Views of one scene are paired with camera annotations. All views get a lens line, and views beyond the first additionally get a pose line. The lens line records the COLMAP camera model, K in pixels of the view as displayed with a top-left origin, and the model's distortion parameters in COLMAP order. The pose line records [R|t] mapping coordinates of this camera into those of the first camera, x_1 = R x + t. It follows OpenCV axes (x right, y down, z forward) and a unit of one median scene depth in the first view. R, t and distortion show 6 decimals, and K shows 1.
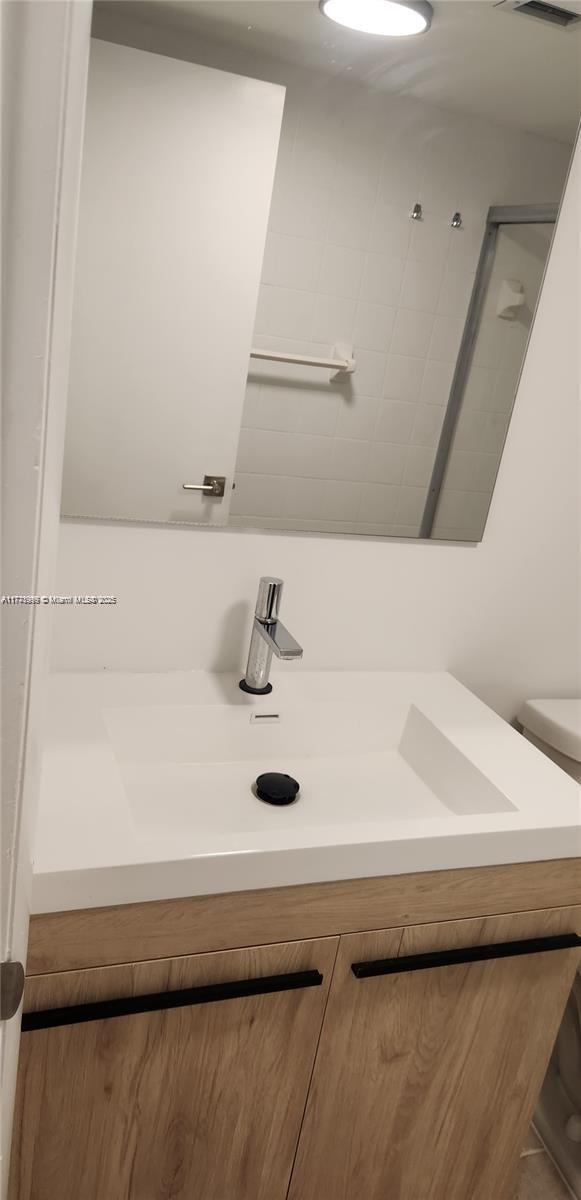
lens RADIAL K [[788.9, 0, 288.5], [0, 788.9, 605.1], [0, 0, 1]] dist [0.027407, -0.001226]
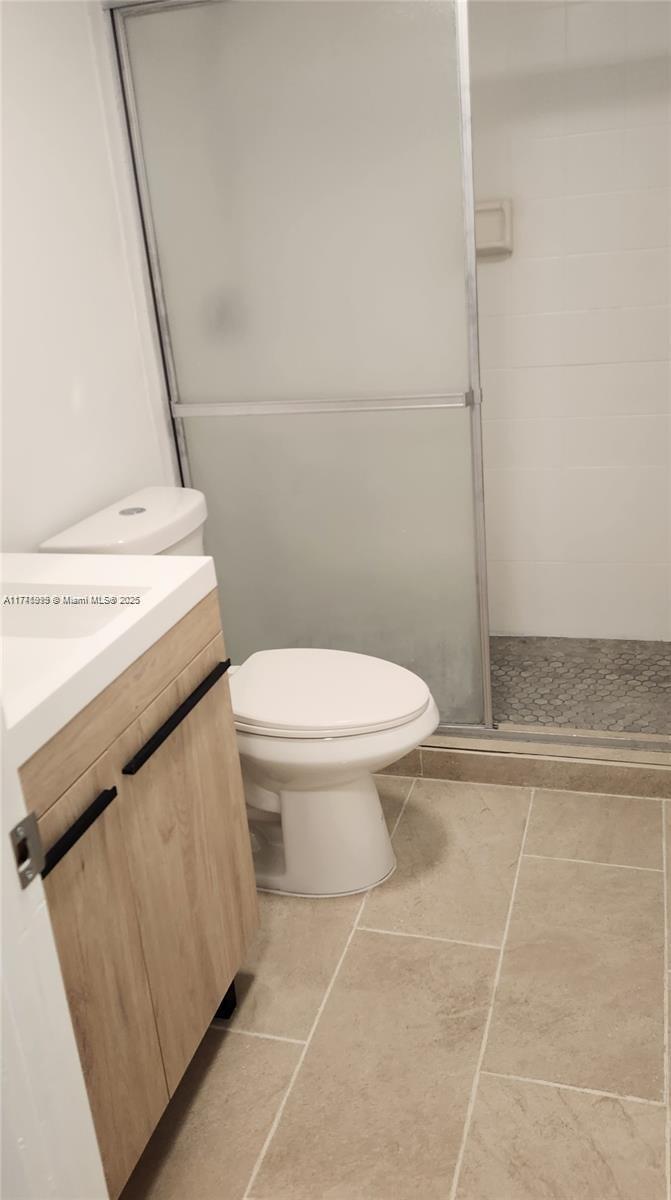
lens RADIAL K [[1012.6, 0, 335.7], [0, 1012.6, 597.3], [0, 0, 1]] dist [0.007413, 0.001363]
pose [[0.548938, -0.456249, 0.700360, -0.625721], [0.404357, 0.878271, 0.255217, 0.001028], [-0.731549, 0.143097, 0.666603, -0.190308]]
